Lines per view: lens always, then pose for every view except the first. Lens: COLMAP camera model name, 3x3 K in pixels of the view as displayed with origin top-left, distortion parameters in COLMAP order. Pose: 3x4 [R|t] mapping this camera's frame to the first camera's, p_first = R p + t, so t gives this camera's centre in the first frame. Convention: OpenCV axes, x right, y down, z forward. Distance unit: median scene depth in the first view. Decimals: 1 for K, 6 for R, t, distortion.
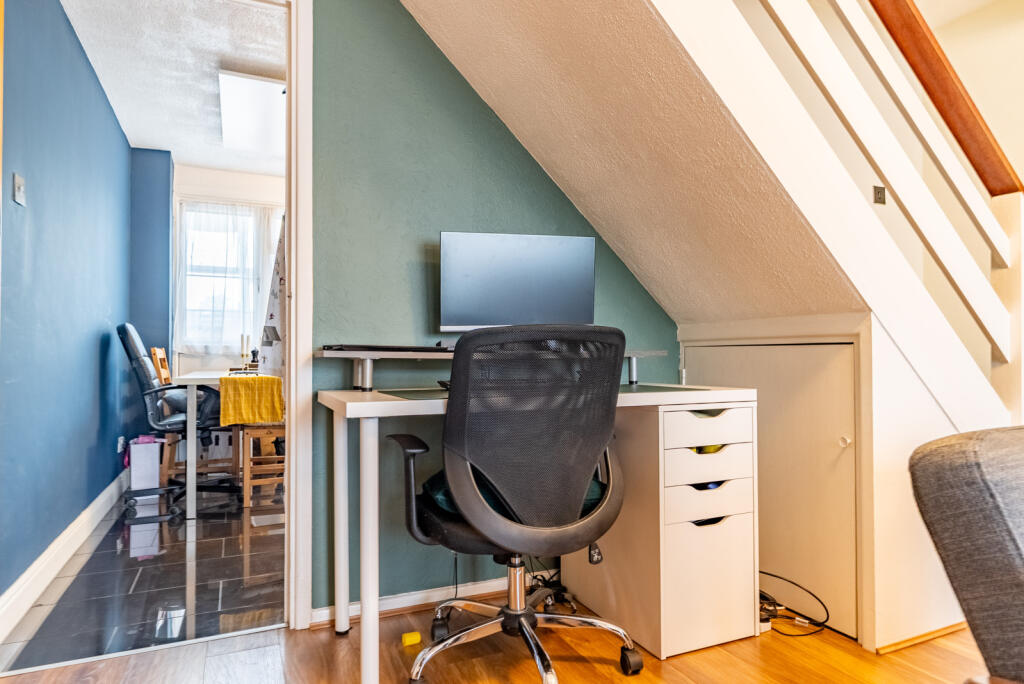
lens RADIAL K [[620.0, 0, 511.2], [0, 620.0, 342.1], [0, 0, 1]] dist [0.002025, -0.000347]
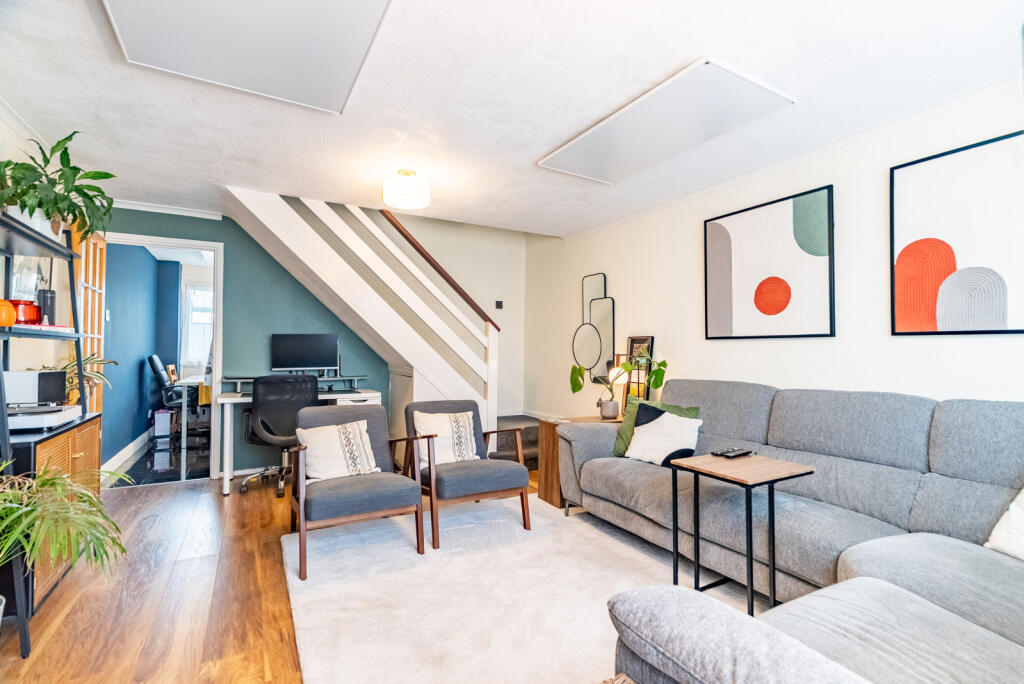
lens RADIAL K [[468.0, 0, 513.9], [0, 468.0, 345.6], [0, 0, 1]] dist [-0.014921, -0.000106]
pose [[0.995429, 0.018300, 0.093733, 0.413964], [-0.018885, 0.999807, 0.005361, -0.088539], [-0.093617, -0.007106, 0.995583, -0.623658]]
